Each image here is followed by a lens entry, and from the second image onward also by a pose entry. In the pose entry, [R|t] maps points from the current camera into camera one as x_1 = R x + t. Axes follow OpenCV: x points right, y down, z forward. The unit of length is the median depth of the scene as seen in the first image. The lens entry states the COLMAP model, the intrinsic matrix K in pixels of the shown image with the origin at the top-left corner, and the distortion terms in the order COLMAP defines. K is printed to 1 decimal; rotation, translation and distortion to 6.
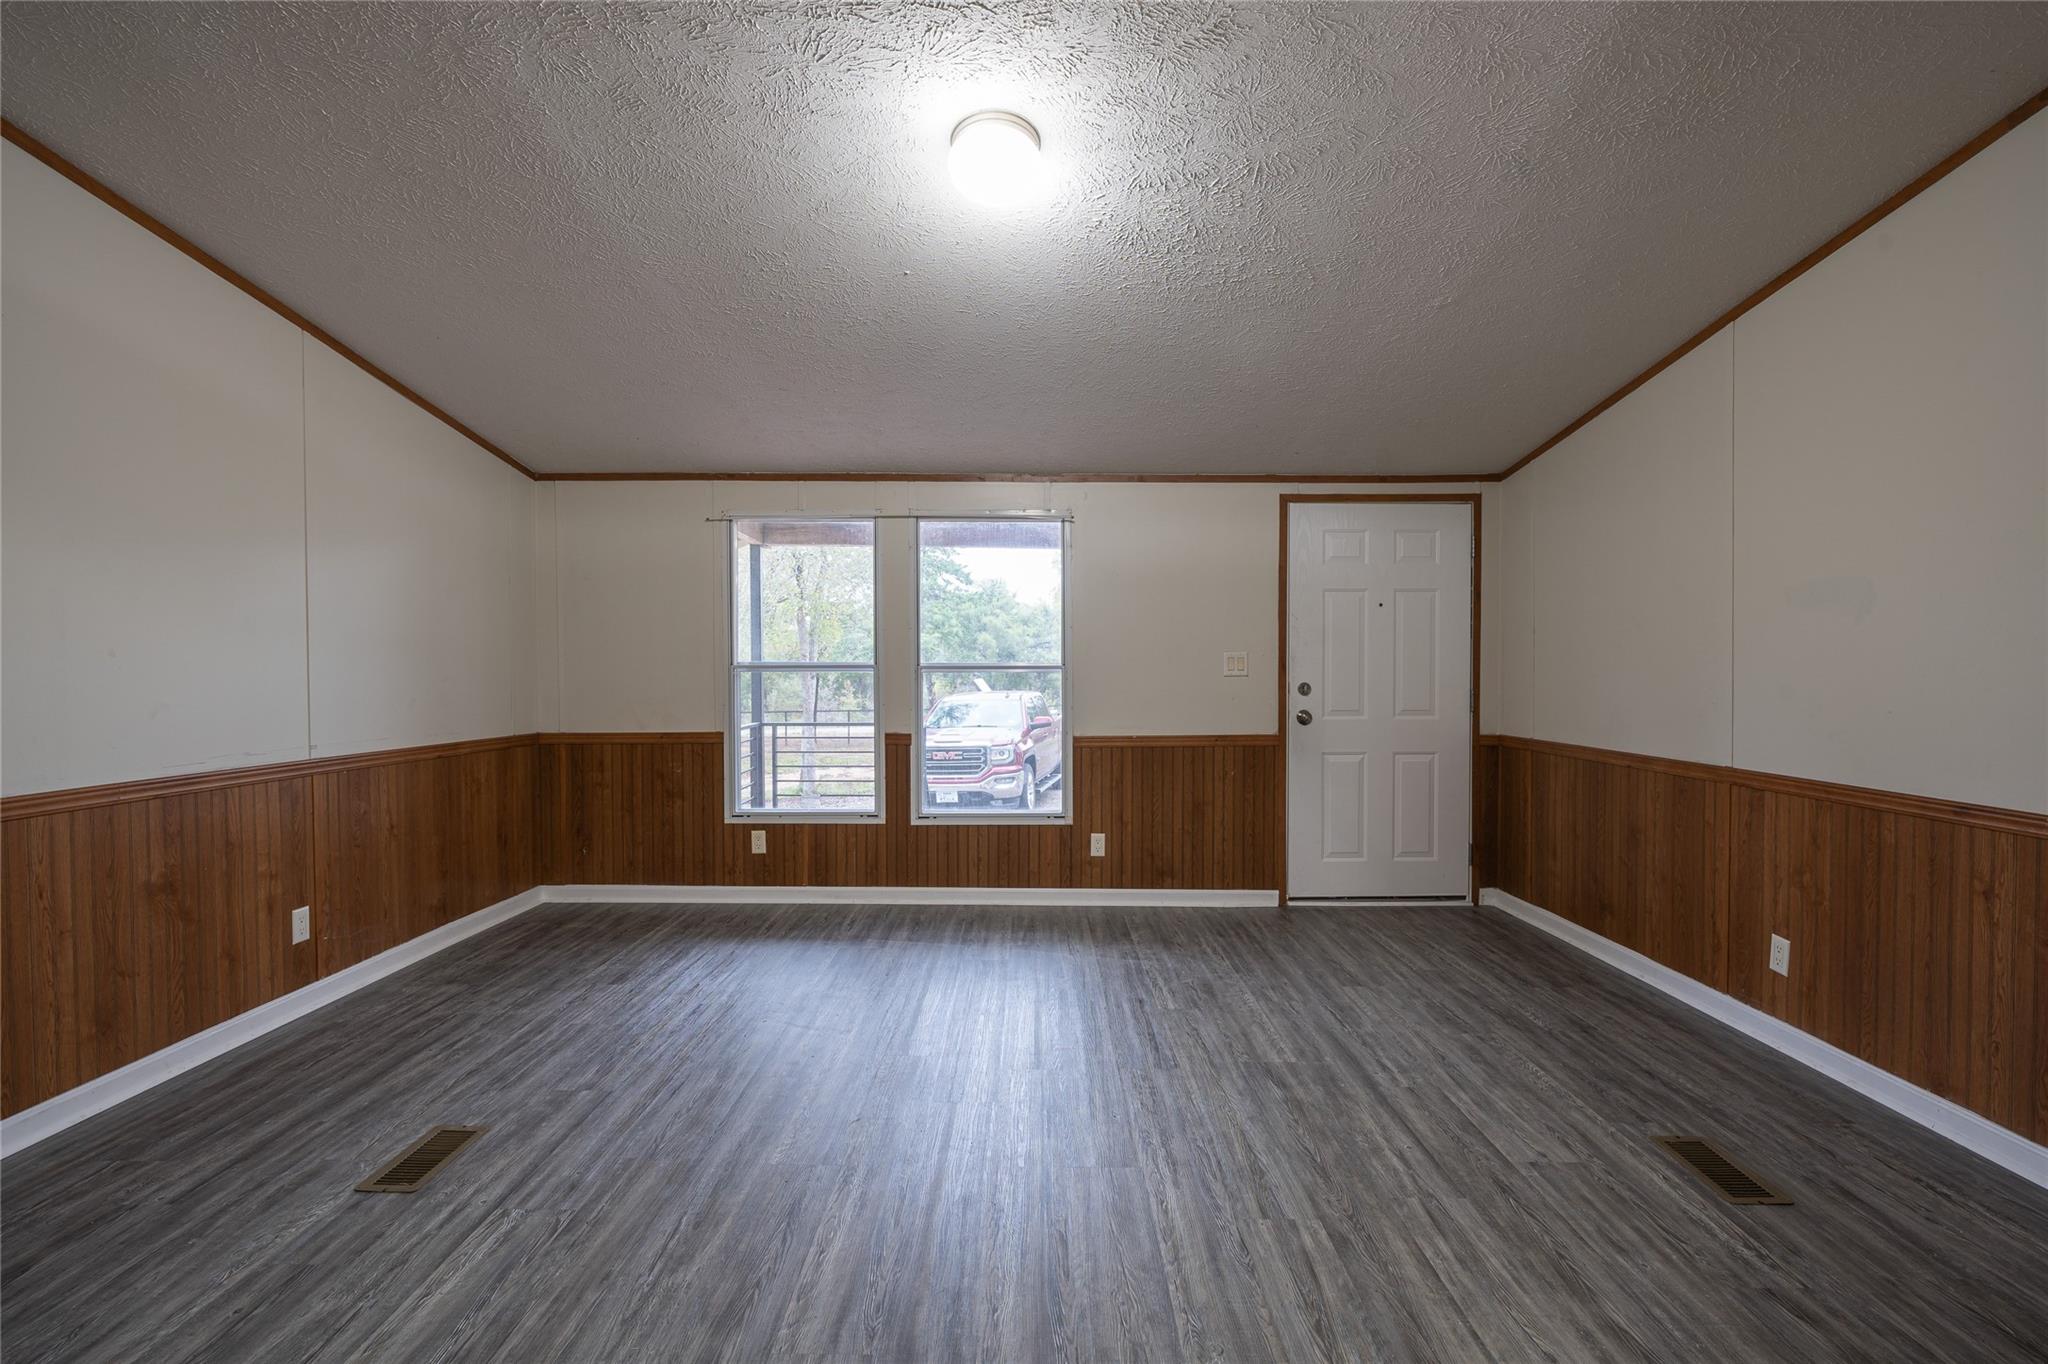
lens RADIAL K [[926.0, 0, 1029.6], [0, 926.0, 680.9], [0, 0, 1]] dist [-0.008560, 0.000946]
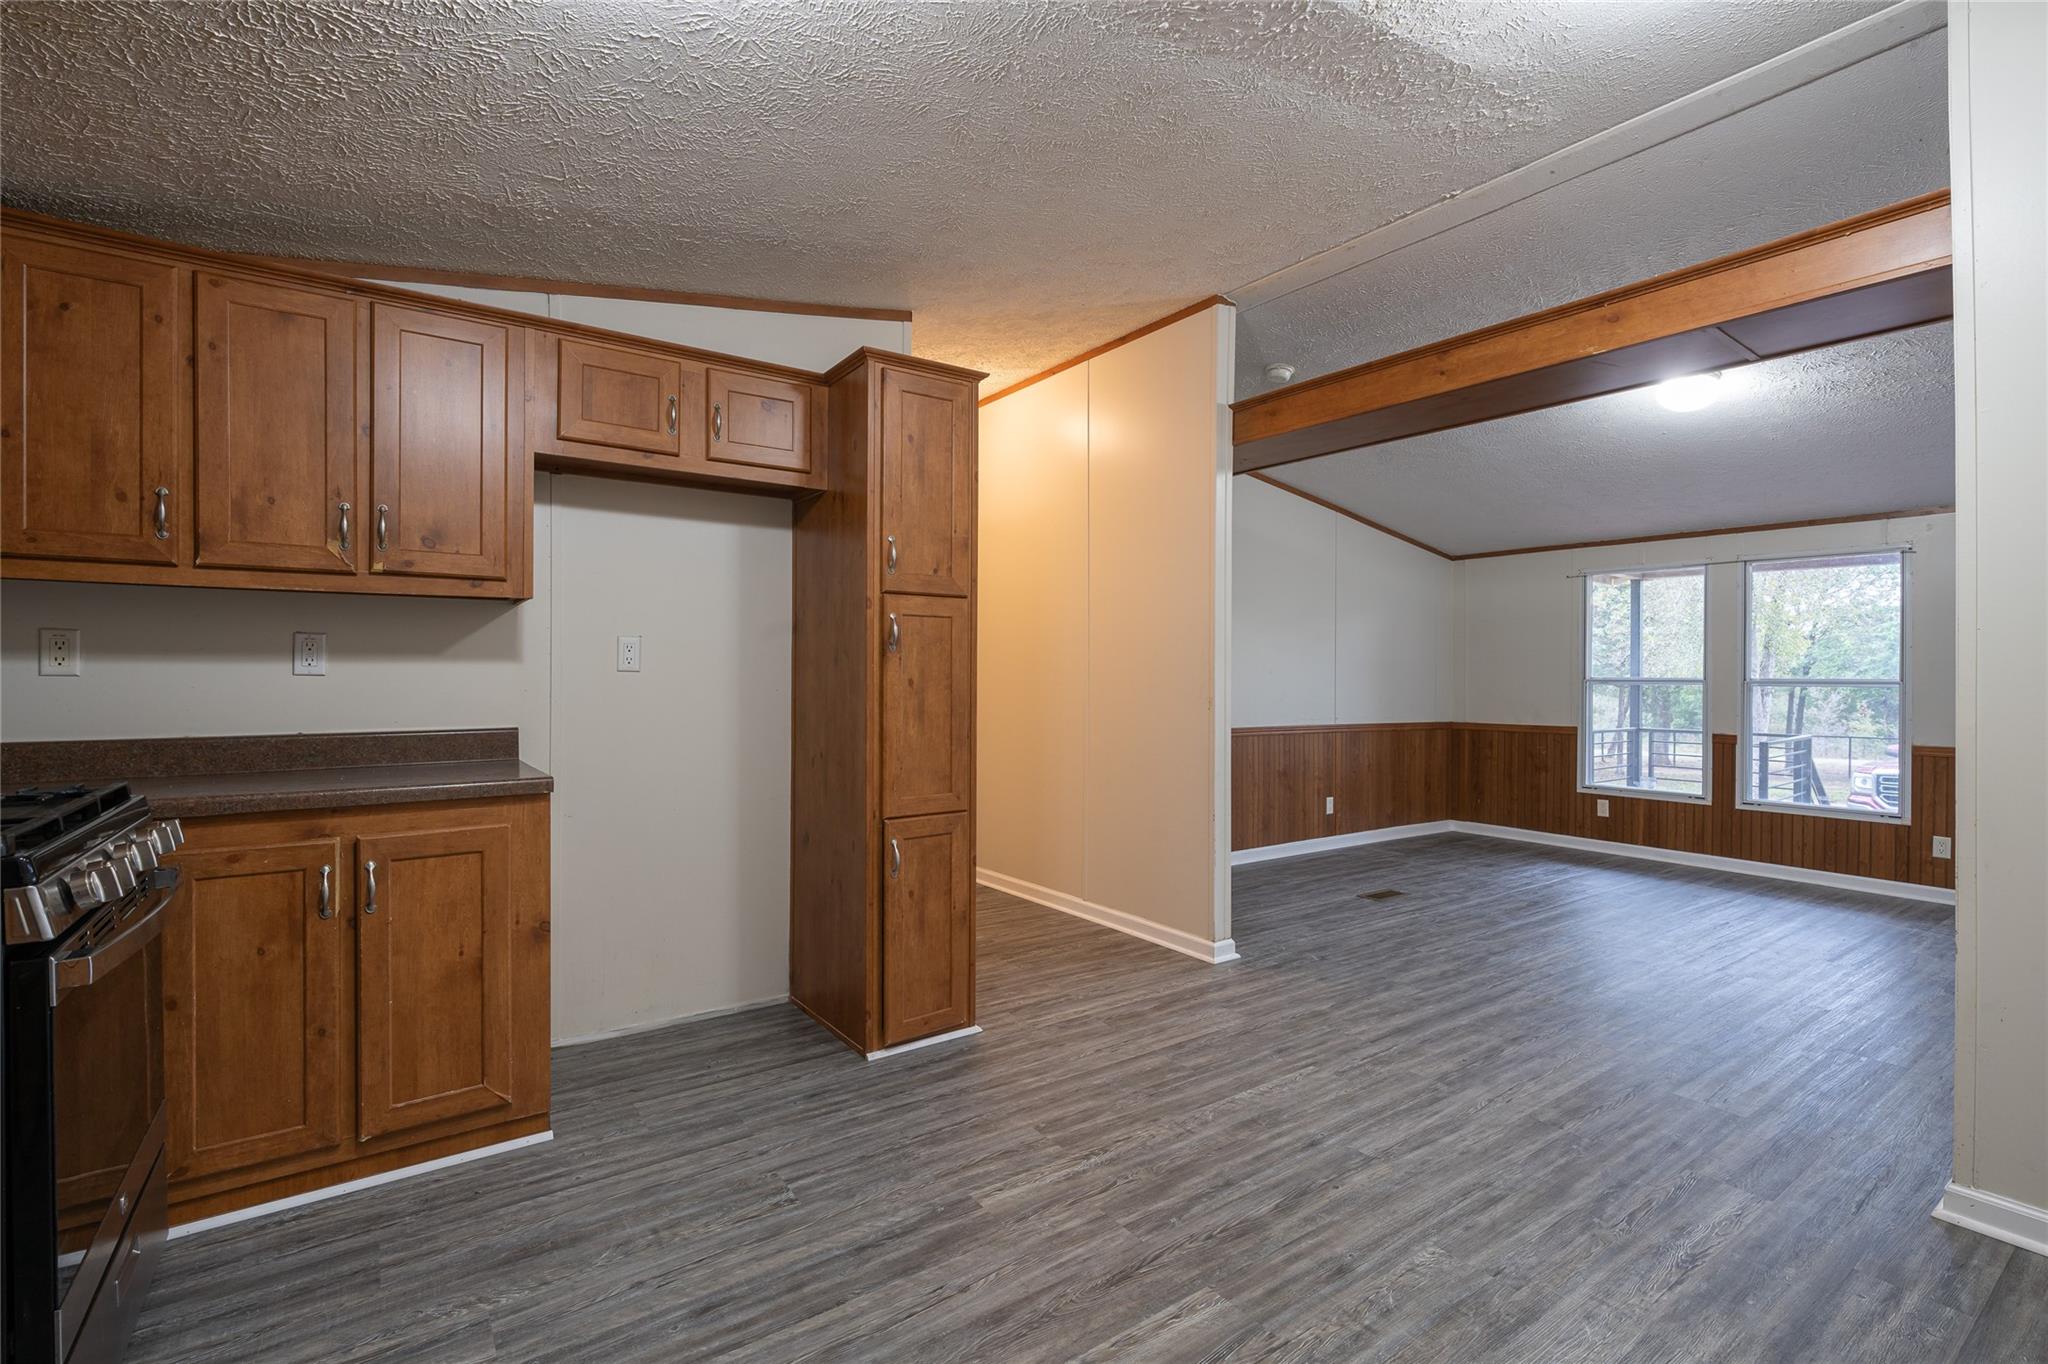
lens RADIAL K [[926.0, 0, 1029.6], [0, 926.0, 680.9], [0, 0, 1]] dist [-0.008560, 0.000946]
pose [[0.584159, 0.007130, -0.811608, 0.346711], [-0.019406, 0.999798, -0.005184, 0.009687], [0.811407, 0.018778, 0.584180, -0.534998]]
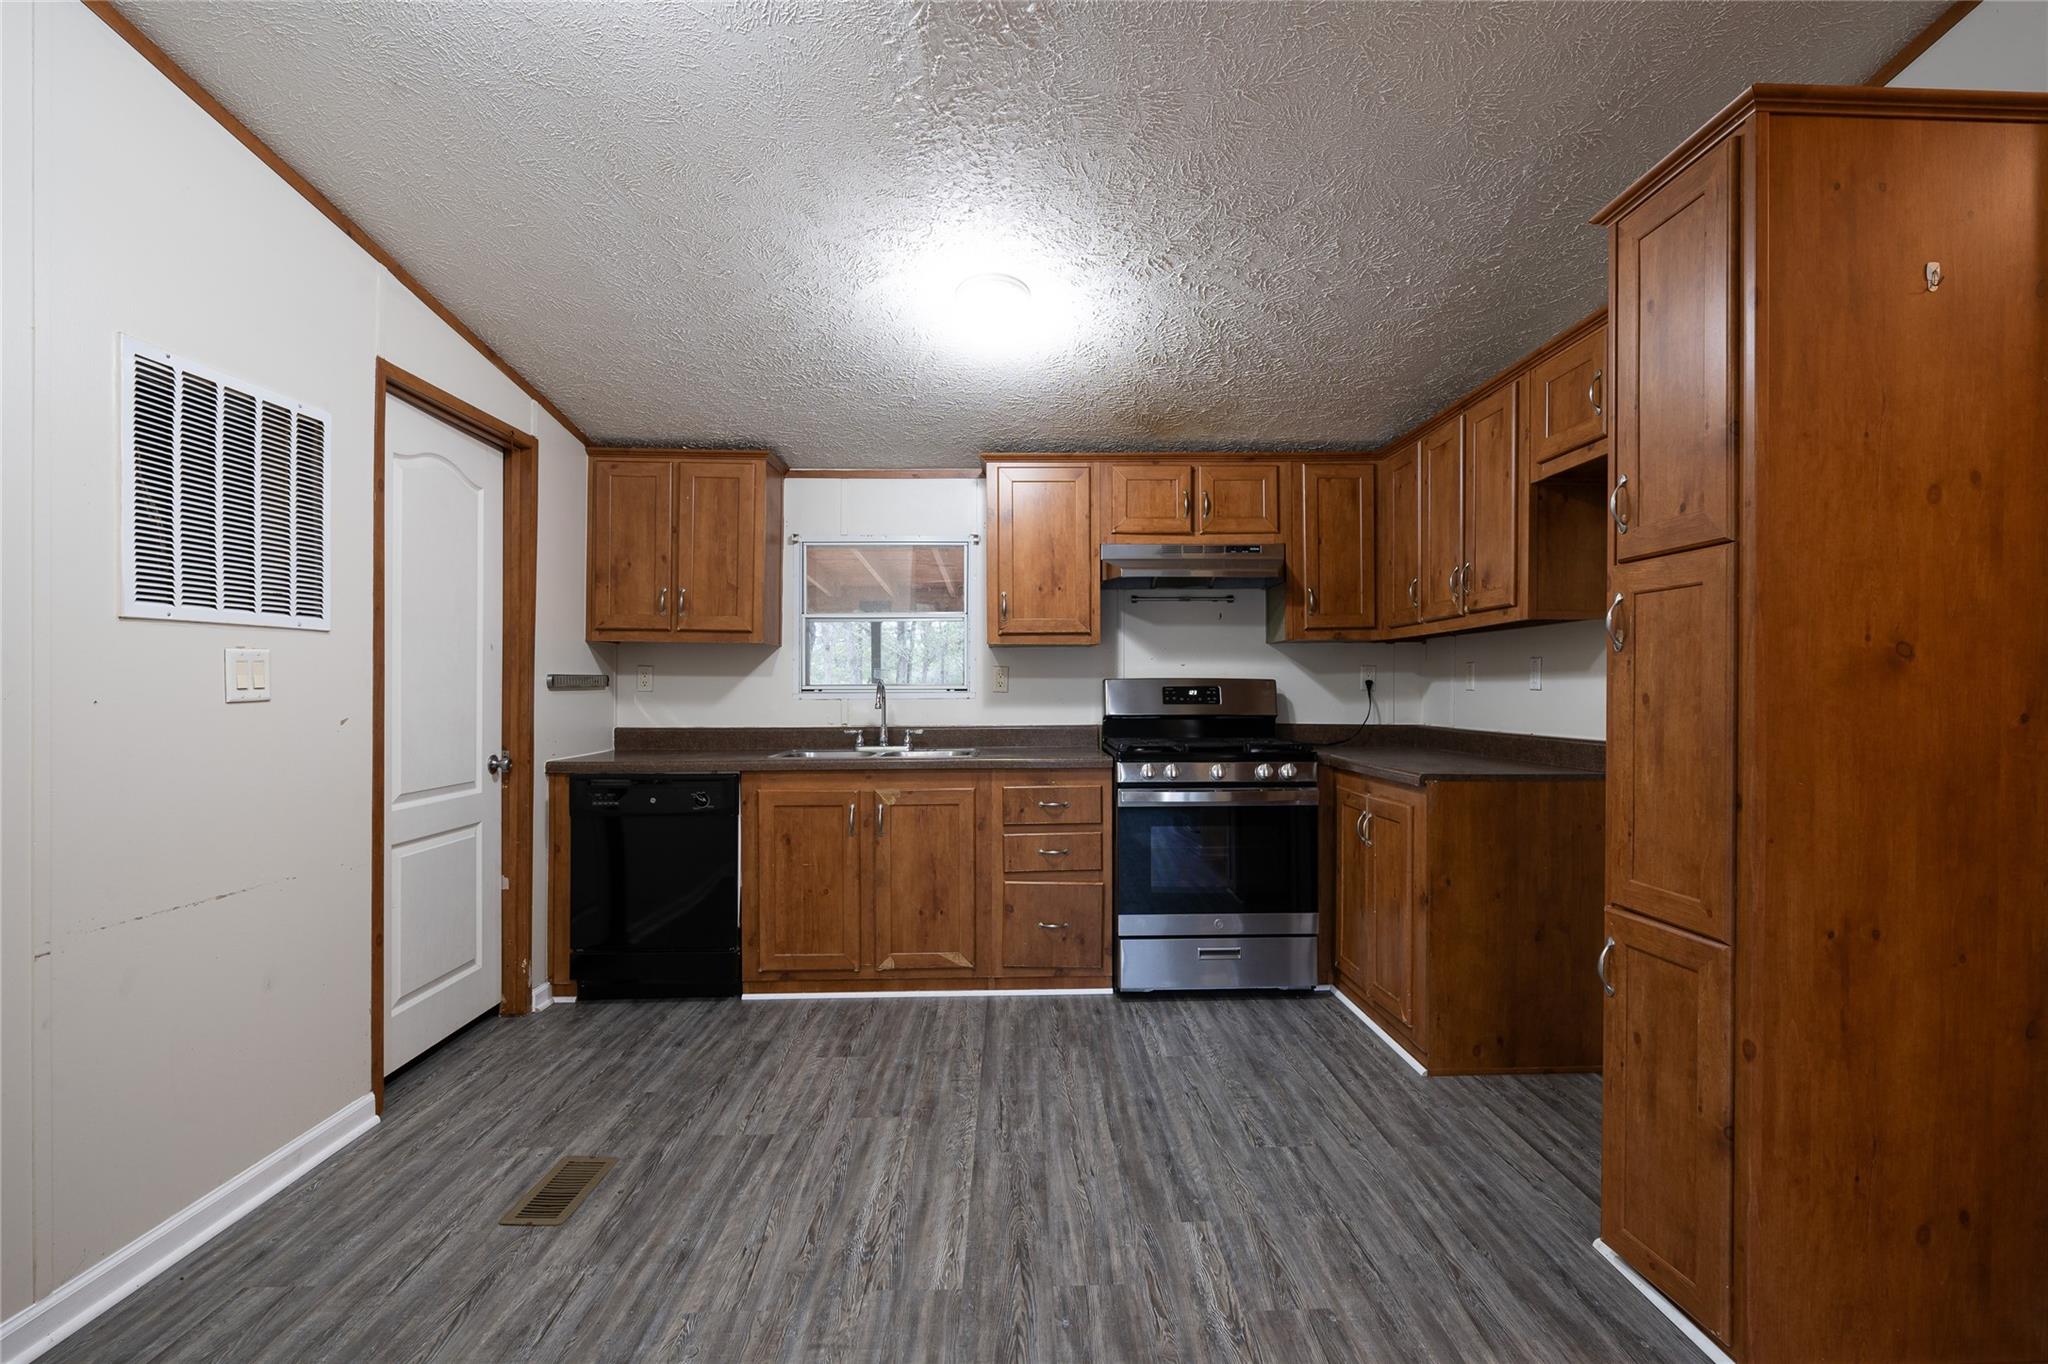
lens RADIAL K [[939.3, 0, 1046.1], [0, 939.3, 691.2], [0, 0, 1]] dist [-0.011679, 0.000674]
pose [[-0.999271, -0.000582, -0.038174, 0.038391], [-0.001439, 0.999747, 0.022444, -0.003961], [0.038152, 0.022482, -0.999019, 0.194988]]
